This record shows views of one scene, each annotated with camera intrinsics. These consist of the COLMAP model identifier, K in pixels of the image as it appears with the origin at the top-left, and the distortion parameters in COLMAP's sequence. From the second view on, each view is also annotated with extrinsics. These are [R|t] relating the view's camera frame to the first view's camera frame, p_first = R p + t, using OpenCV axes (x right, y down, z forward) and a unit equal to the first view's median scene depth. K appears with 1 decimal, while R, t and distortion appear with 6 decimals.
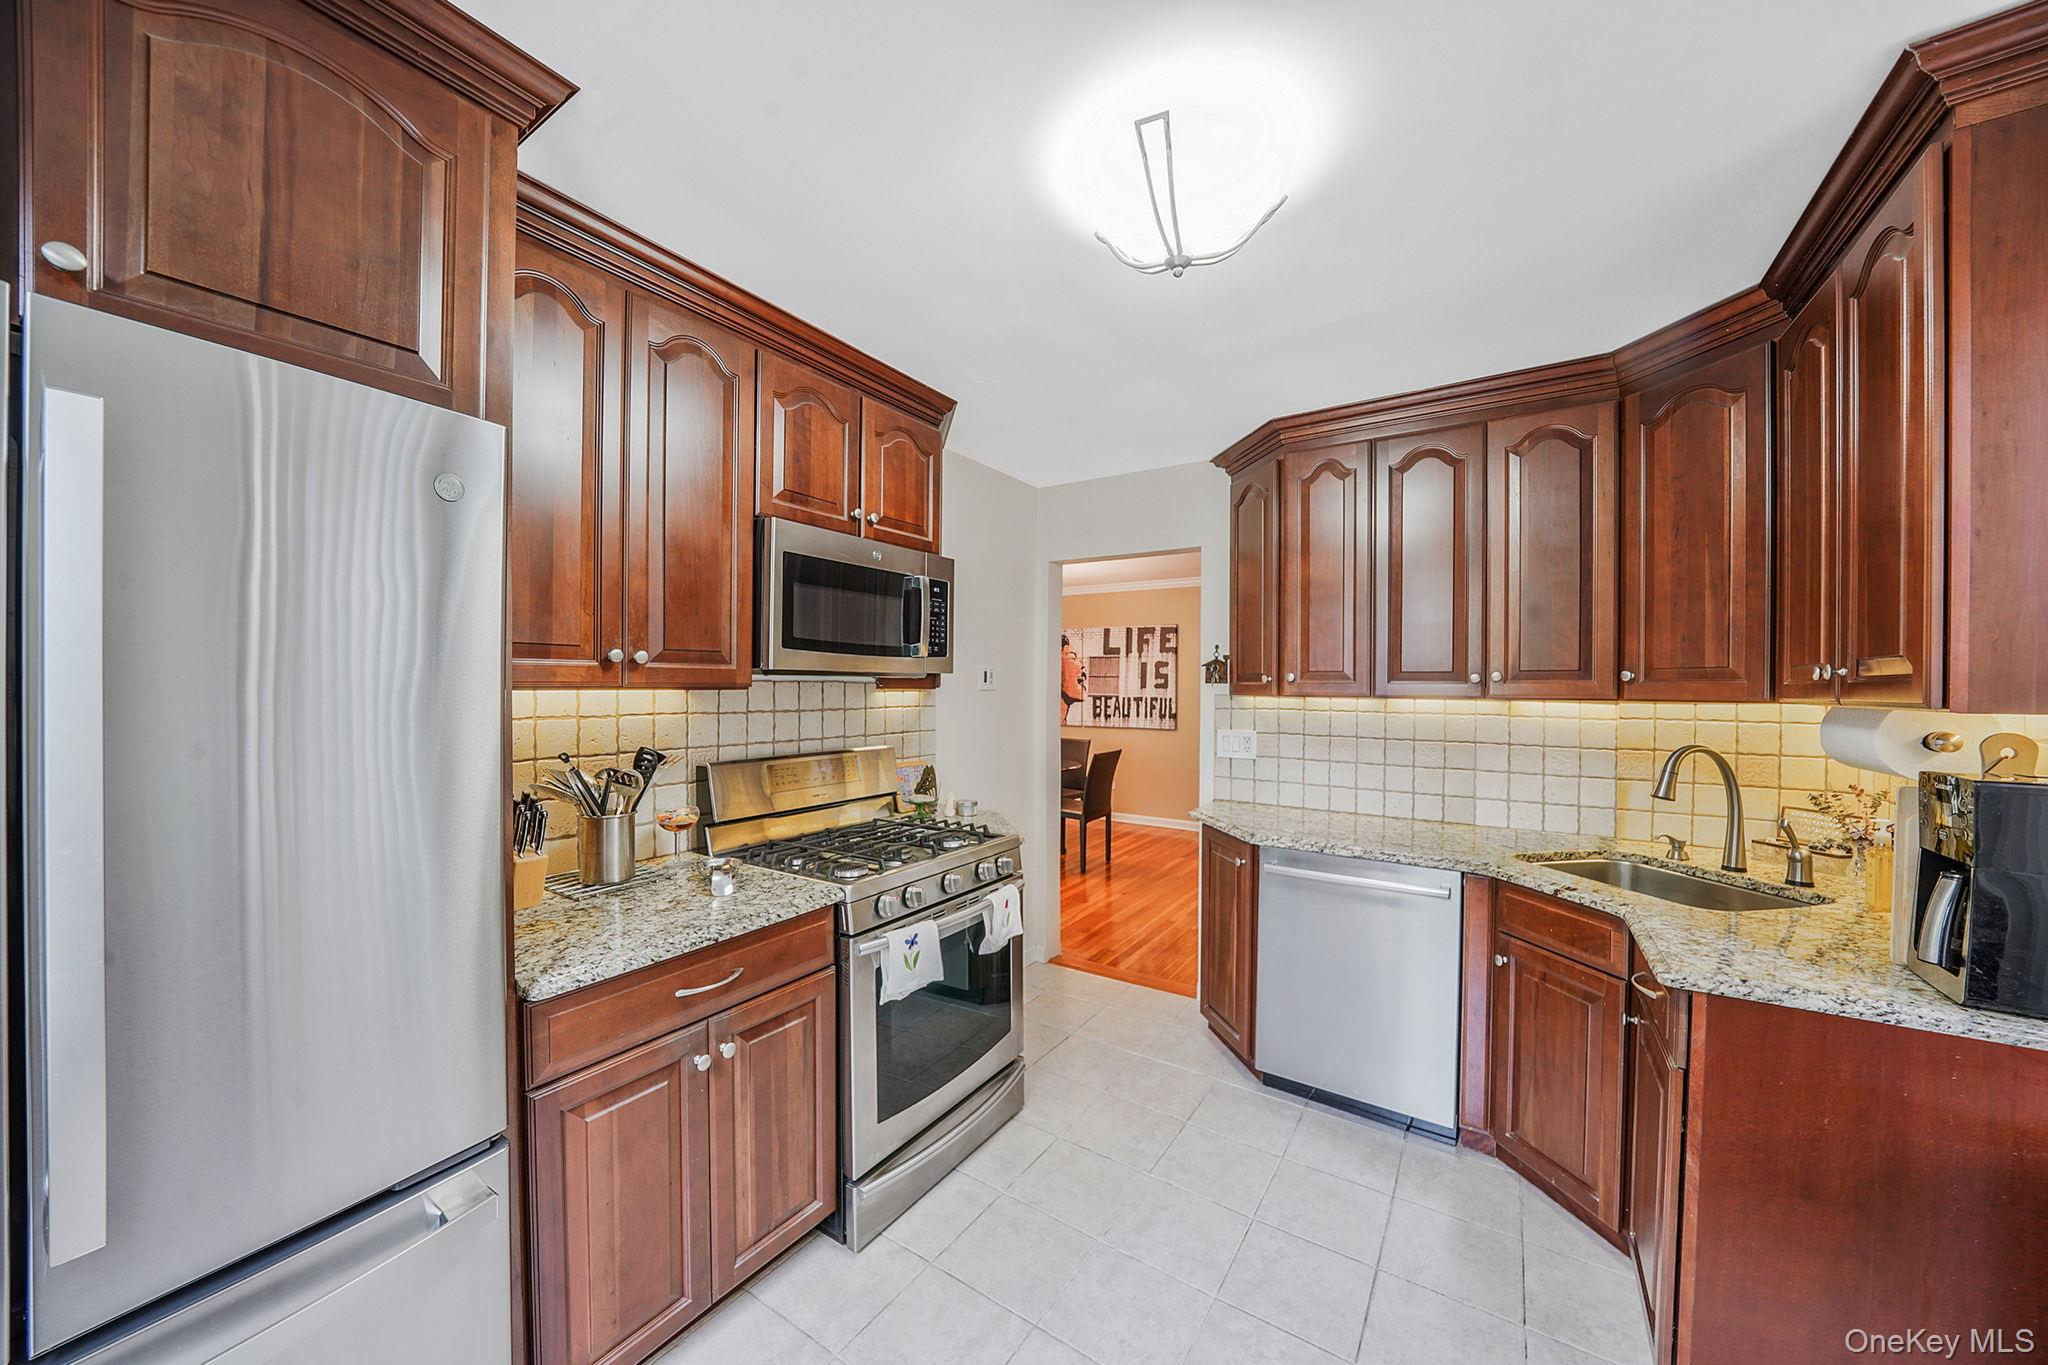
lens RADIAL K [[701.6, 0, 1013.2], [0, 701.6, 684.8], [0, 0, 1]] dist [-0.008432, -0.000056]
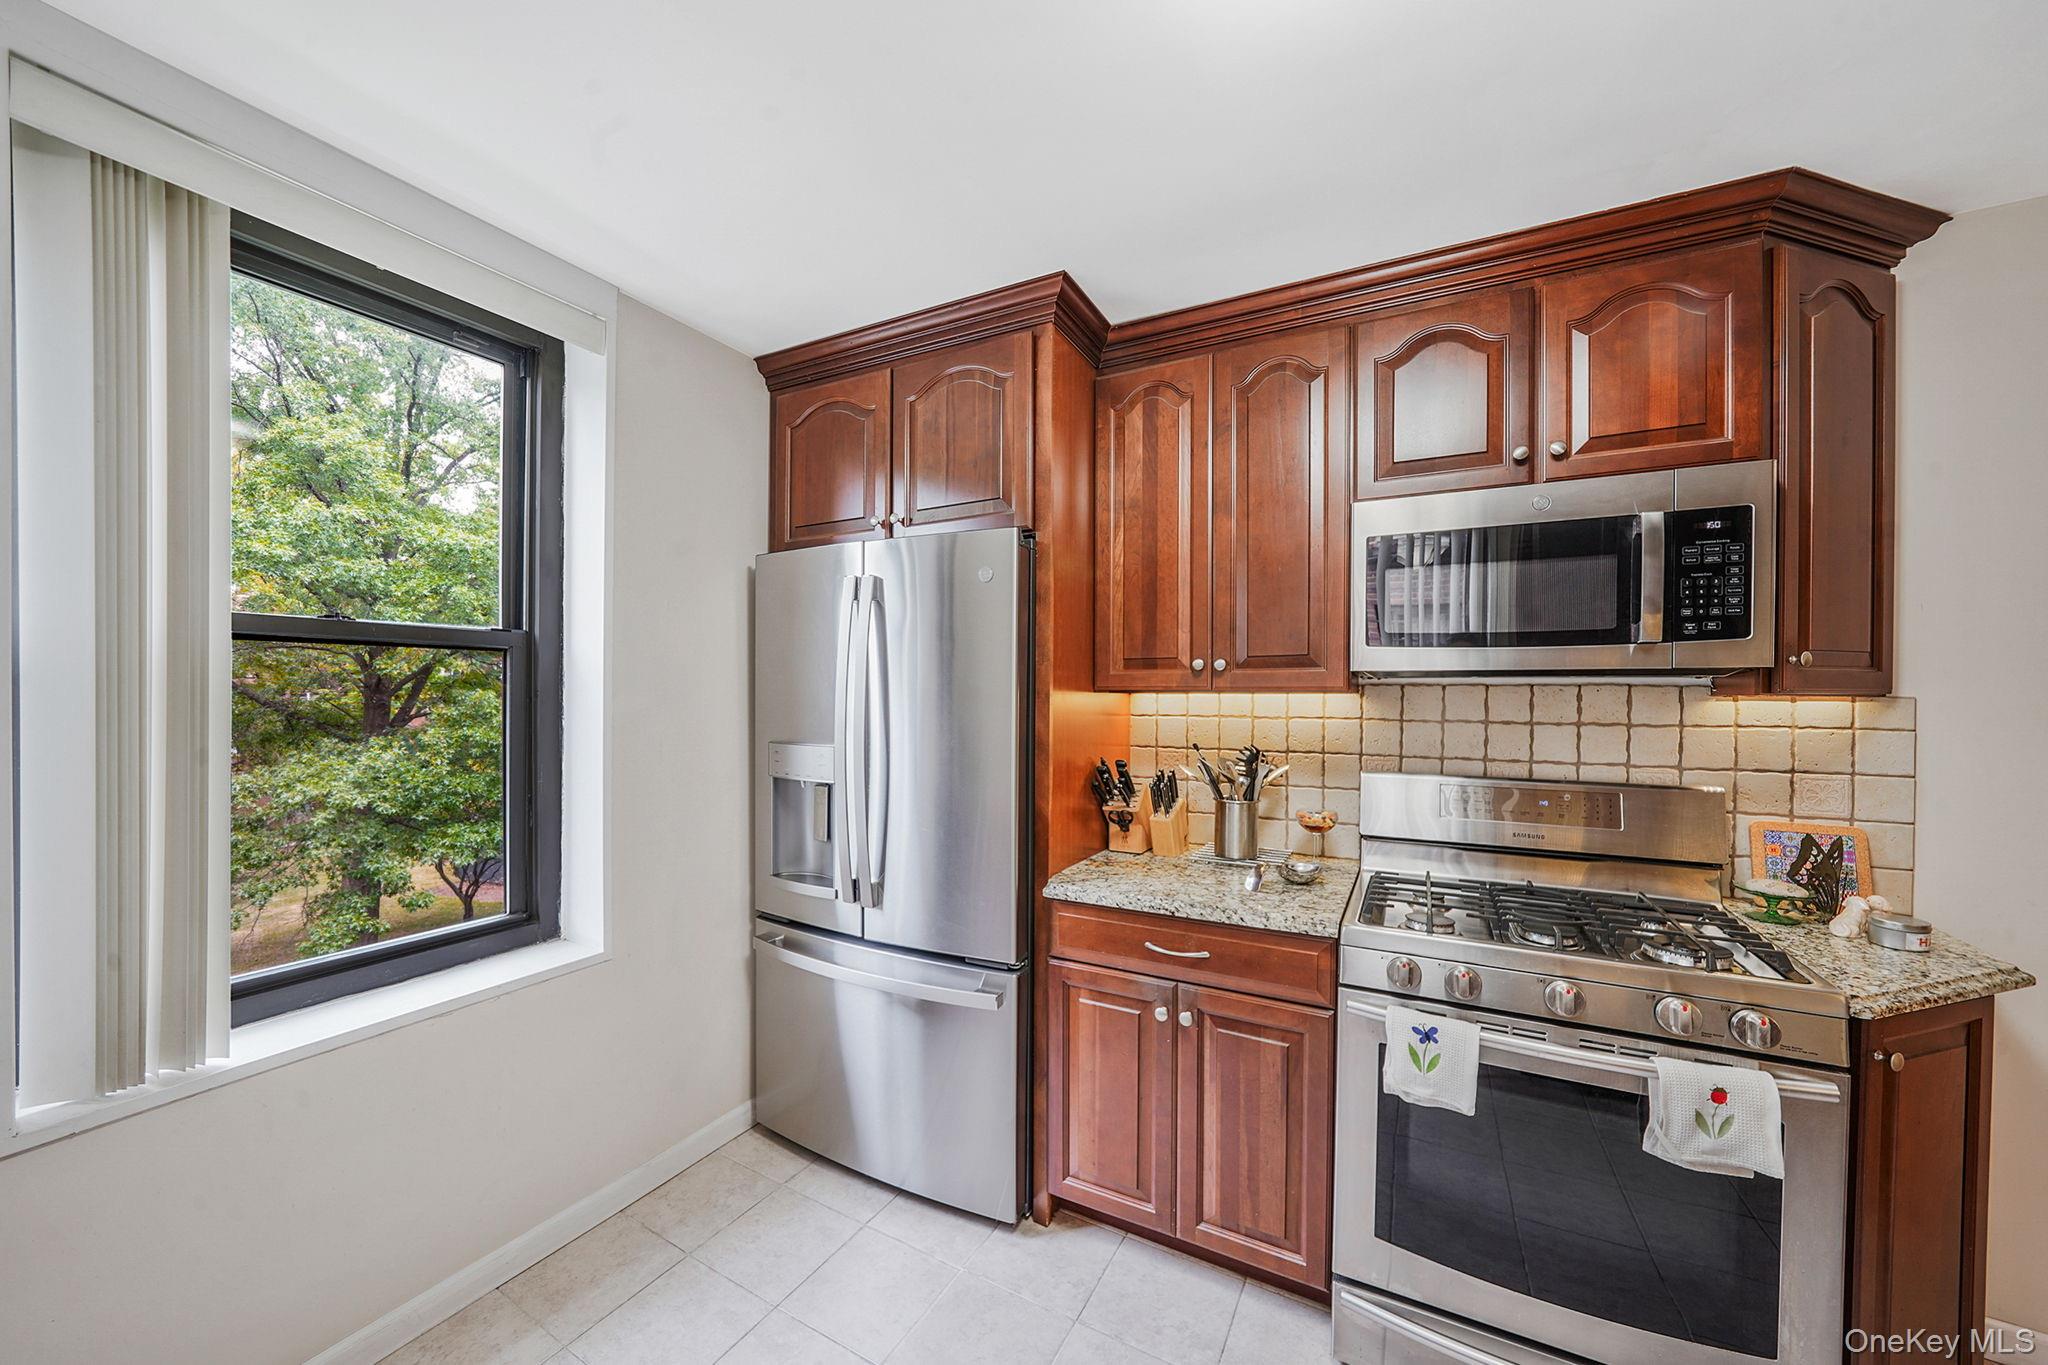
lens RADIAL K [[701.6, 0, 1026.8], [0, 701.6, 690.8], [0, 0, 1]] dist [-0.008432, -0.000056]
pose [[0.135722, -0.006397, -0.990726, 0.546621], [-0.002926, 0.999972, -0.006857, 0.012200], [0.990743, 0.003829, 0.135700, 0.502506]]
